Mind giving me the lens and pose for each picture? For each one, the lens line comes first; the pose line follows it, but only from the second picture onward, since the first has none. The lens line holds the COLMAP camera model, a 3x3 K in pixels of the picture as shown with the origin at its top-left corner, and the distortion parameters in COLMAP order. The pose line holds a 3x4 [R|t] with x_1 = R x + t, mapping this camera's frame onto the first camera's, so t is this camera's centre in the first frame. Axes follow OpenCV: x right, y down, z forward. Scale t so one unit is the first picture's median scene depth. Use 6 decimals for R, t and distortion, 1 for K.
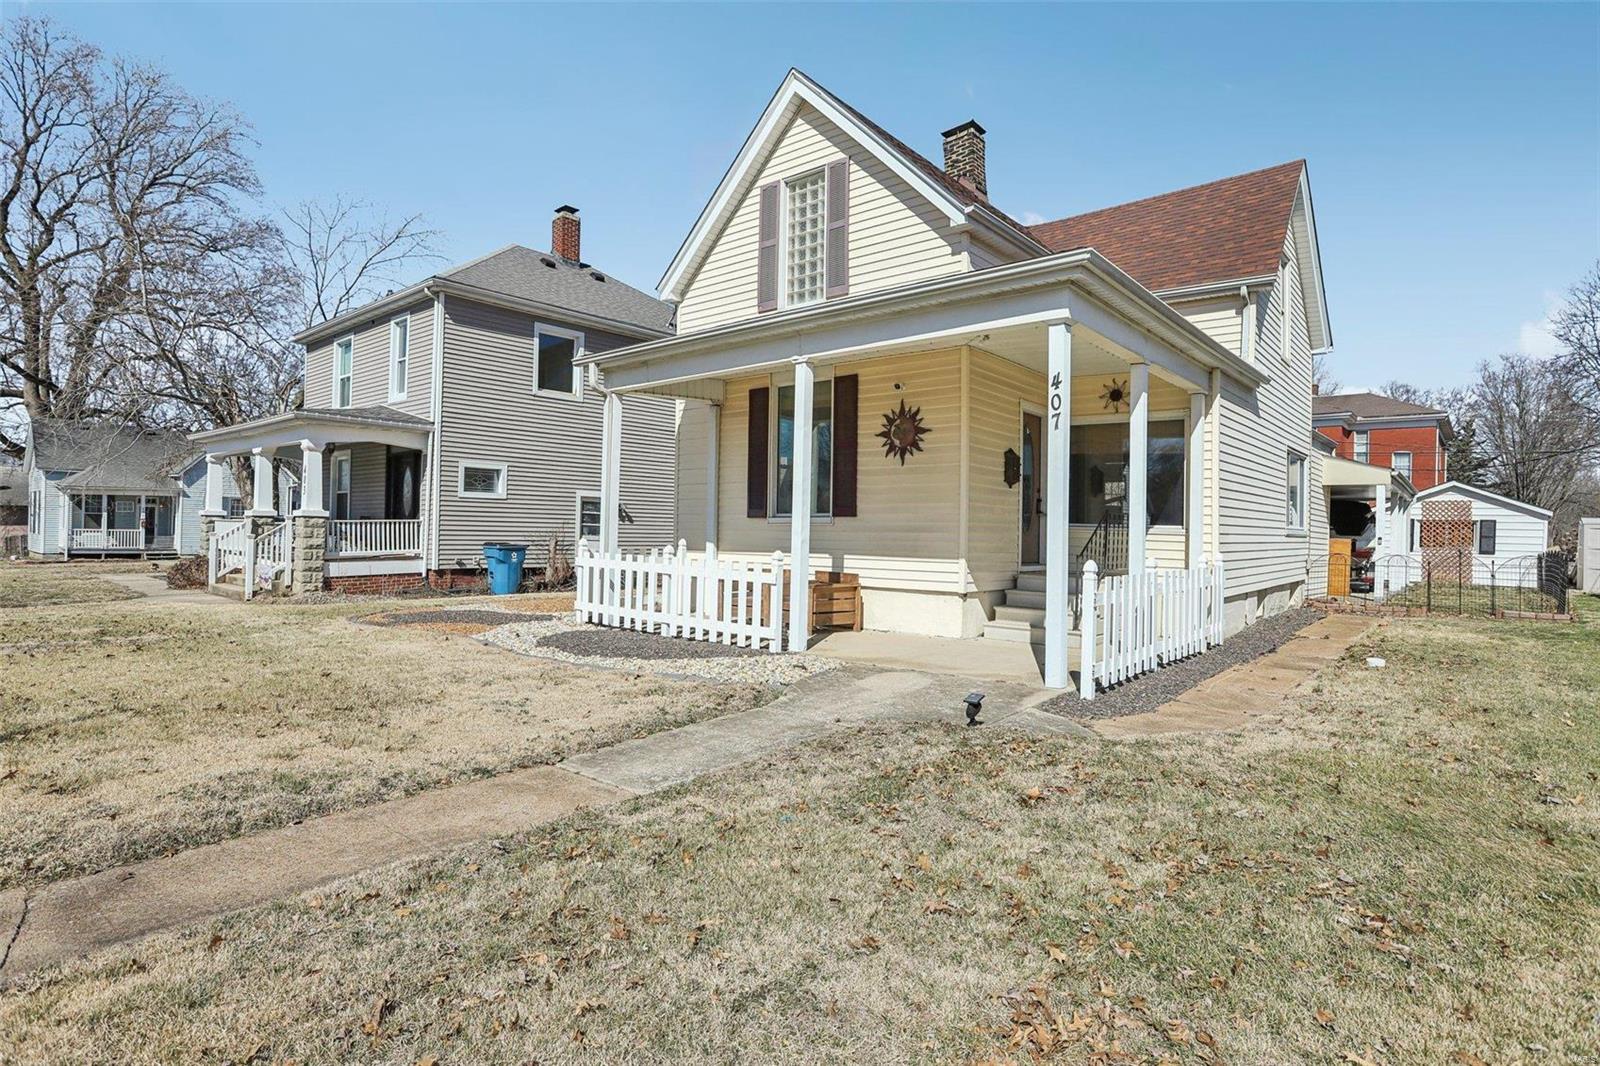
lens RADIAL K [[821.7, 0, 793.1], [0, 821.7, 532.8], [0, 0, 1]] dist [-0.069731, 0.037175]
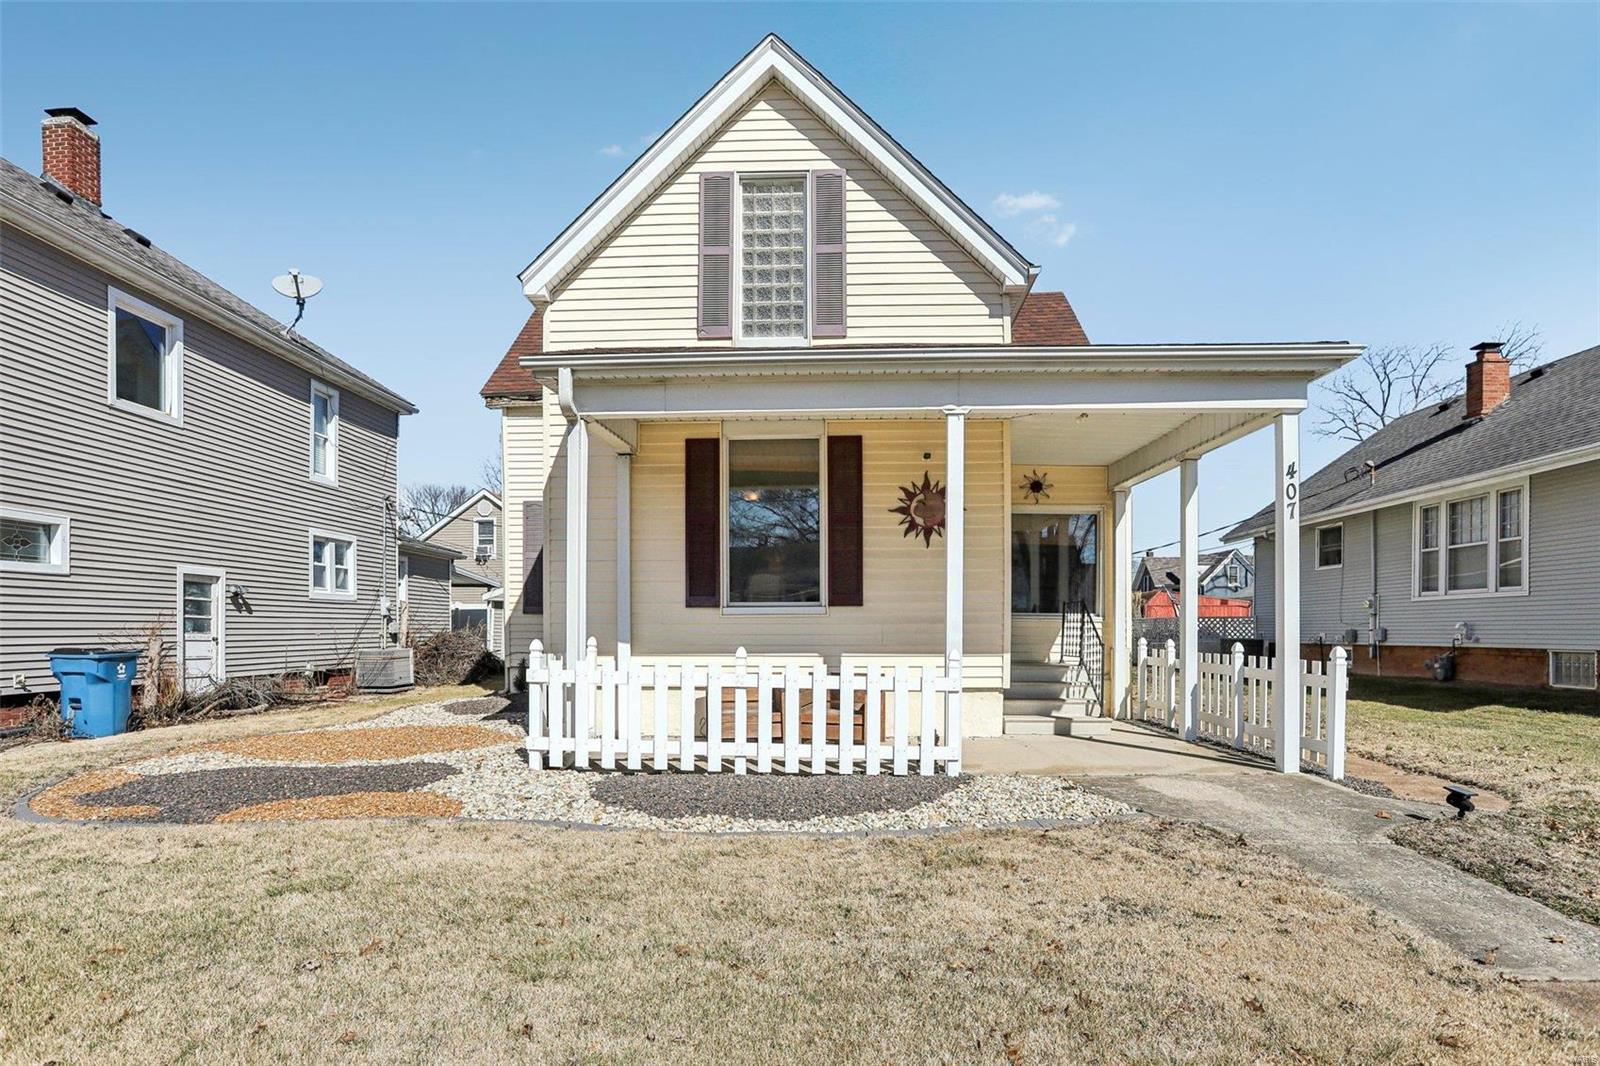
lens RADIAL K [[833.1, 0, 782.1], [0, 833.1, 625.6], [0, 0, 1]] dist [-0.000498, -0.045116]
pose [[0.799791, -0.014244, 0.600109, -0.480921], [0.010010, 0.999896, 0.010392, -0.008622], [-0.600195, -0.002305, 0.799851, 0.349845]]
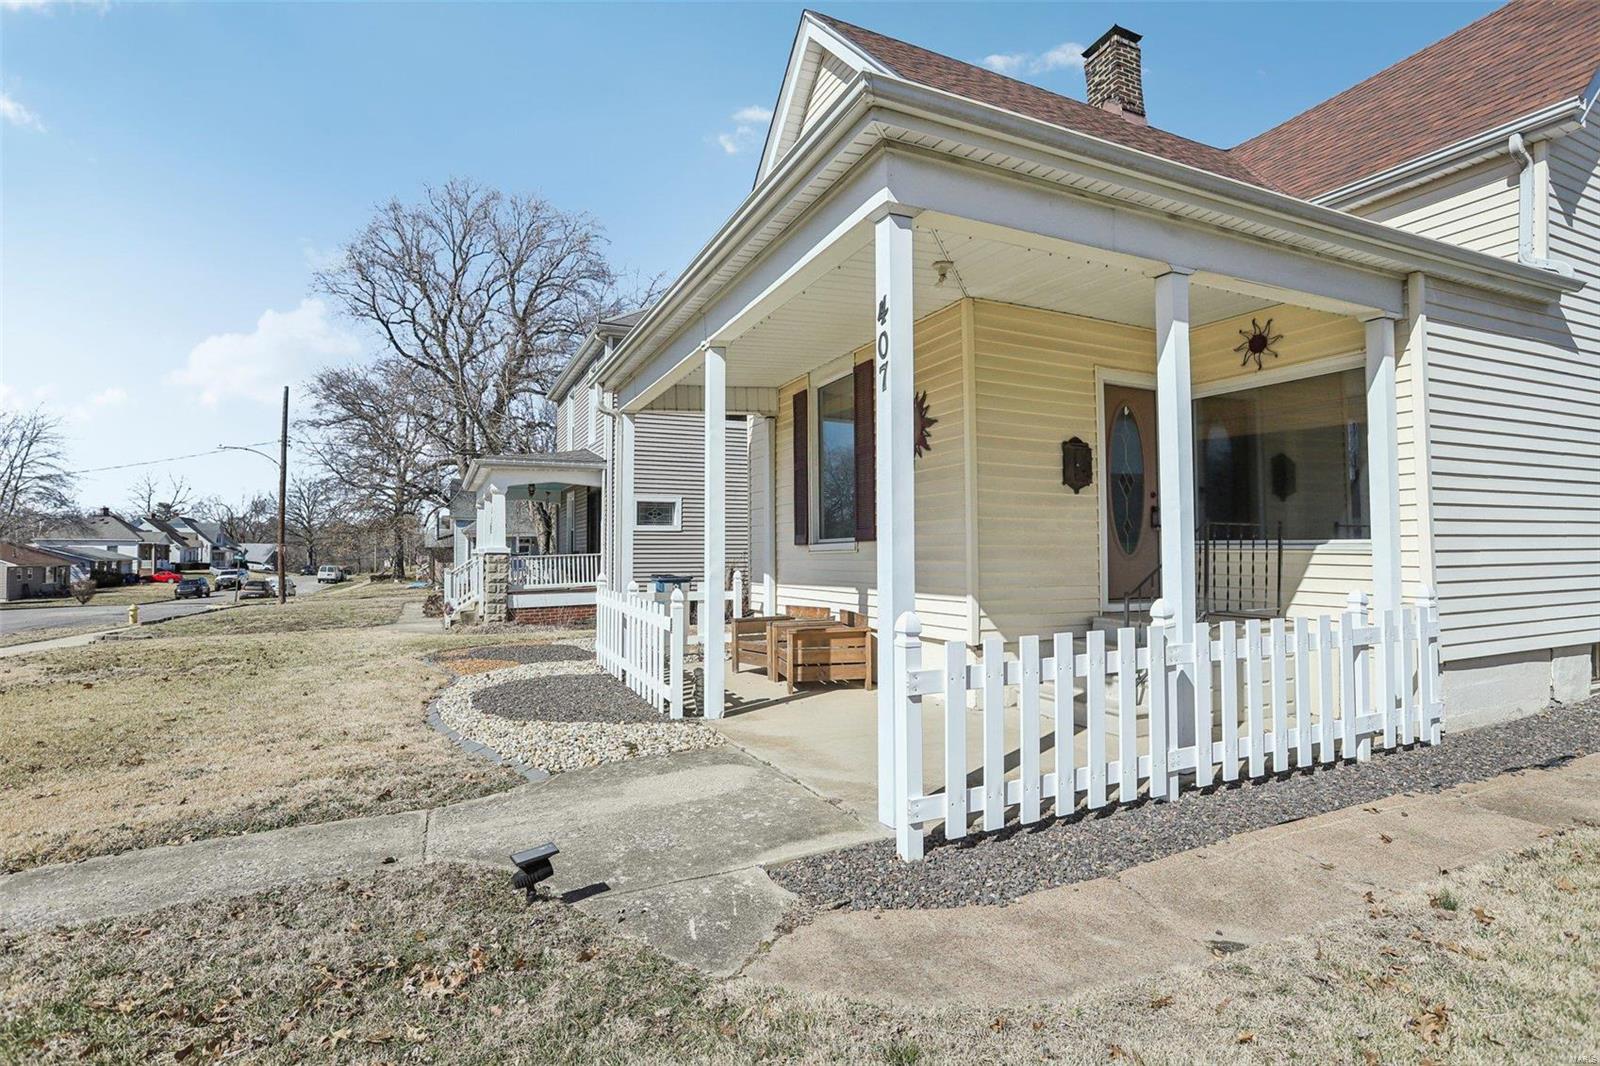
lens RADIAL K [[788.6, 0, 806.3], [0, 788.6, 530.2], [0, 0, 1]] dist [-0.058460, 0.027846]
pose [[0.911475, -0.035208, -0.409847, 0.311363], [0.021116, 0.999022, -0.038858, -0.001575], [0.410814, 0.026764, 0.911326, 0.278695]]
